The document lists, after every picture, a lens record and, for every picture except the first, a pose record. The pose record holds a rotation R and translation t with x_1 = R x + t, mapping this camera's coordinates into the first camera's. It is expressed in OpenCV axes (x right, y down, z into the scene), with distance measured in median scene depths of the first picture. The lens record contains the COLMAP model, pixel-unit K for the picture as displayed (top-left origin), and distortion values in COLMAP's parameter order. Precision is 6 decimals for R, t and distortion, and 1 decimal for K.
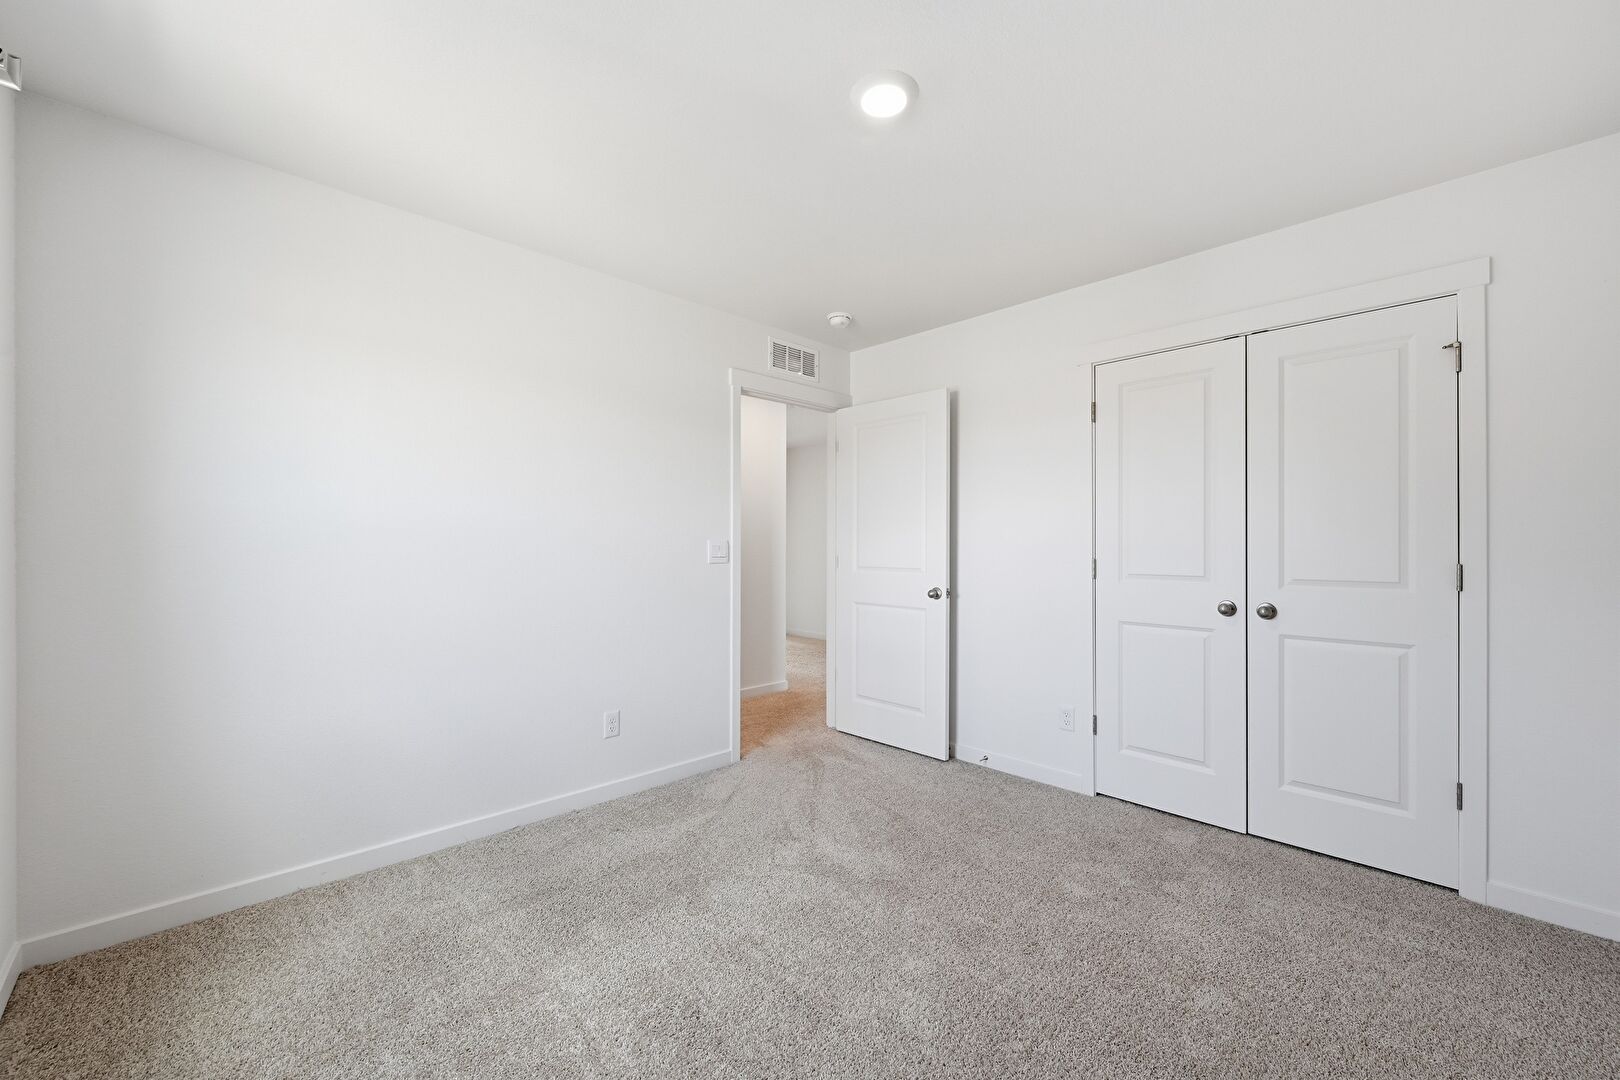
lens RADIAL K [[664.6, 0, 809.1], [0, 664.6, 548.0], [0, 0, 1]] dist [-0.000598, 0.000050]
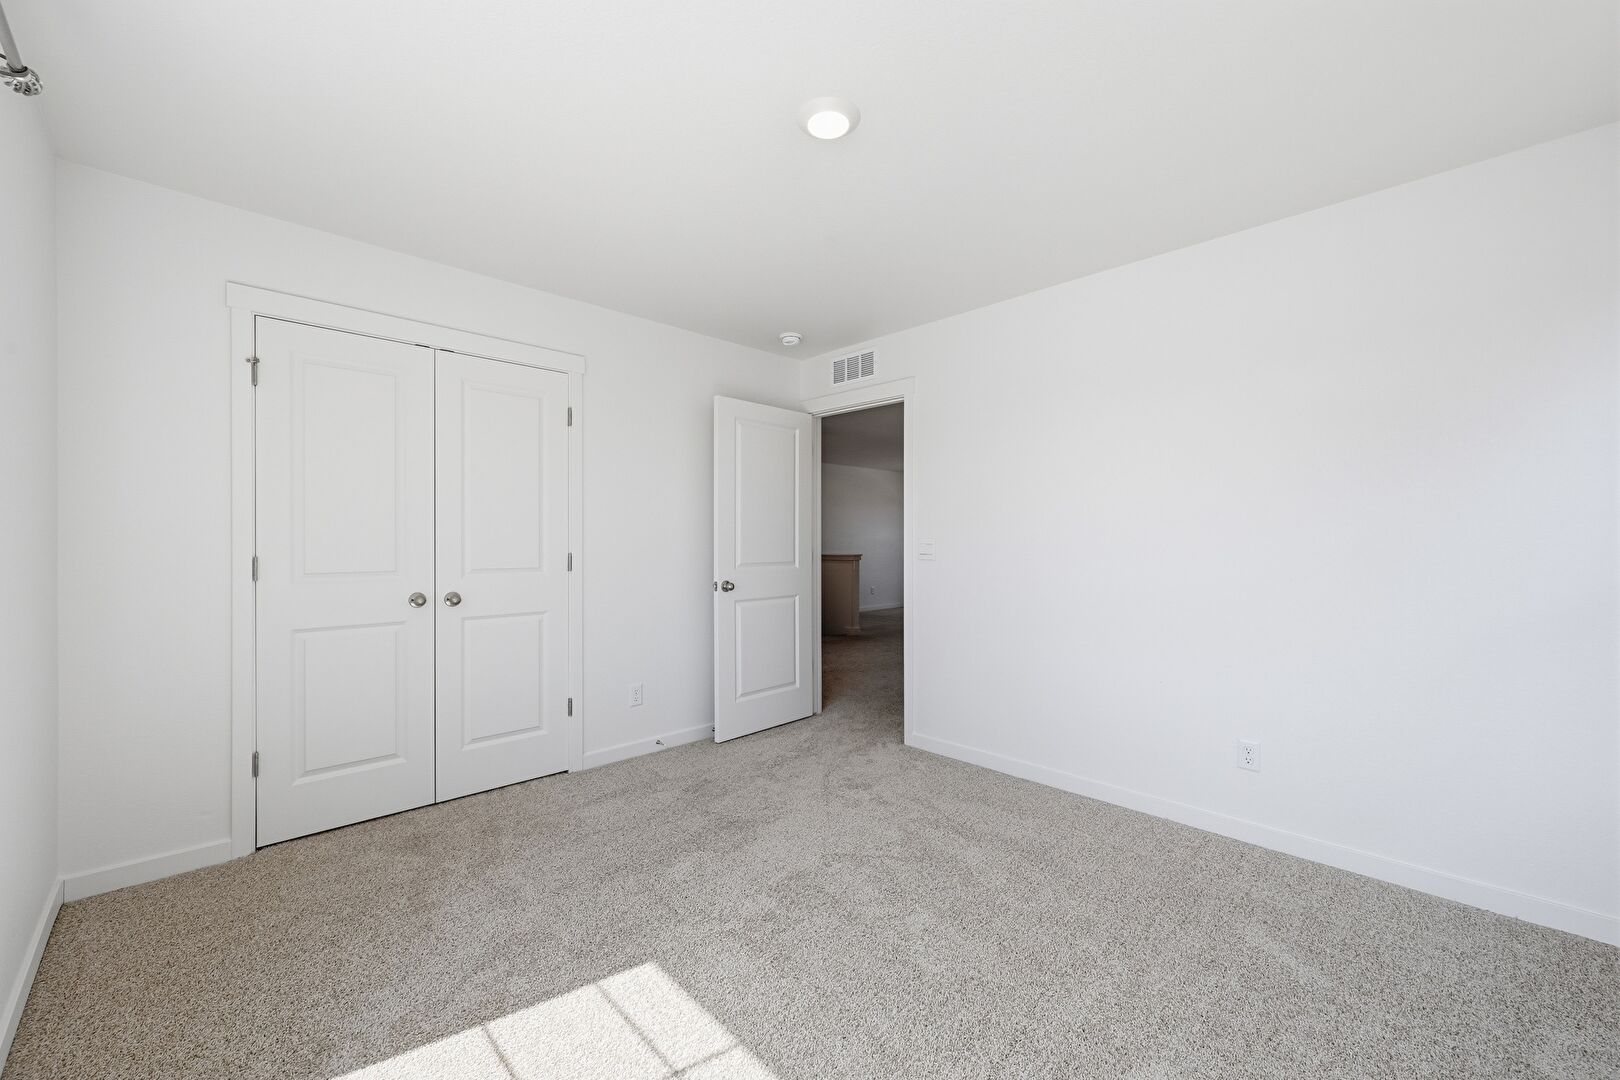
lens RADIAL K [[640.3, 0, 810.0], [0, 640.3, 540.0], [0, 0, 1]] dist [-0.001746, 0.000136]
pose [[-0.004346, -0.003725, 0.999984, -0.413532], [-0.001739, 0.999992, 0.003717, -0.010843], [-0.999989, -0.001723, -0.004353, 0.397379]]
